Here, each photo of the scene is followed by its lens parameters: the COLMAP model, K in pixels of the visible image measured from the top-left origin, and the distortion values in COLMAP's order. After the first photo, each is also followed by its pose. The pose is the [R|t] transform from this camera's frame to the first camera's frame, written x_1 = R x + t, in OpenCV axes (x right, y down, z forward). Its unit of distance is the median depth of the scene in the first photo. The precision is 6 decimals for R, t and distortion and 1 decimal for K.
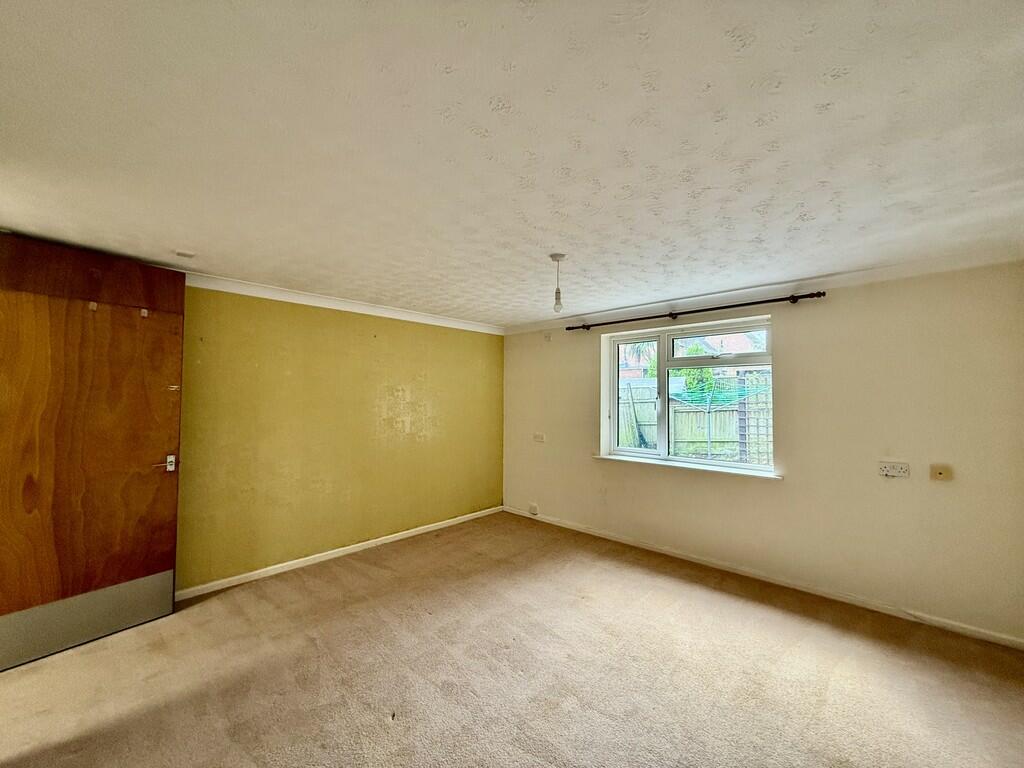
lens RADIAL K [[405.9, 0, 508.1], [0, 405.9, 384.2], [0, 0, 1]] dist [-0.001838, 0.000190]
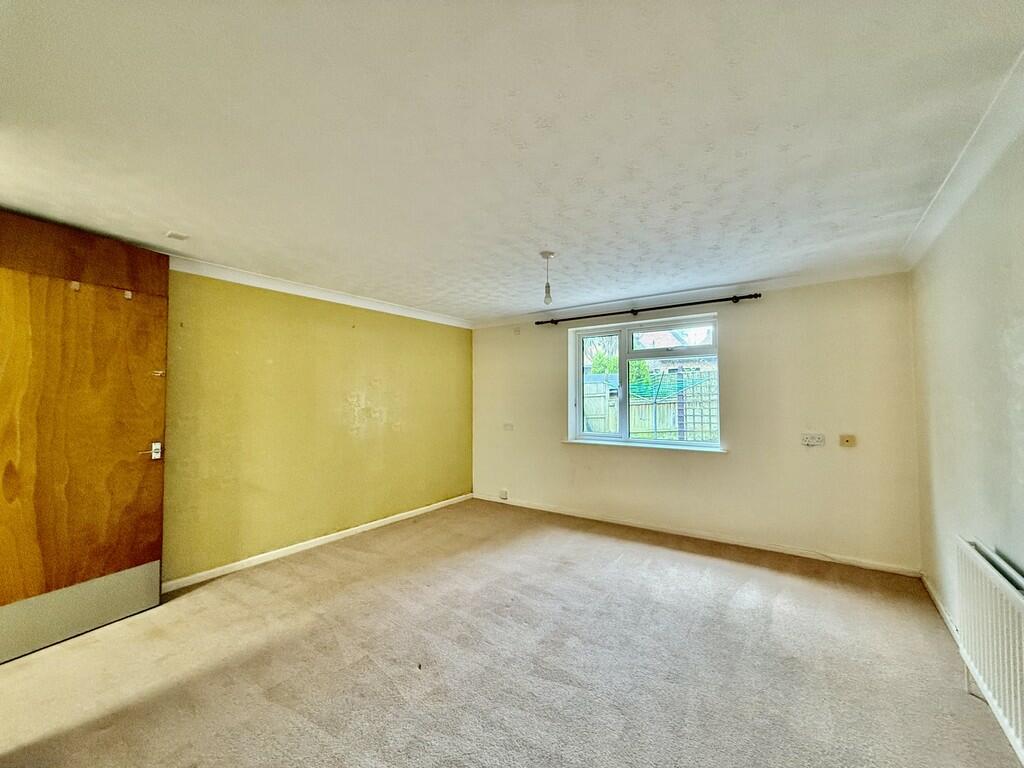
lens RADIAL K [[405.9, 0, 508.1], [0, 405.9, 384.2], [0, 0, 1]] dist [-0.001838, 0.000190]
pose [[0.989625, -0.004131, 0.143614, -0.142146], [0.003888, 0.999990, 0.001975, 0.037866], [-0.143620, -0.001396, 0.989632, -0.083765]]
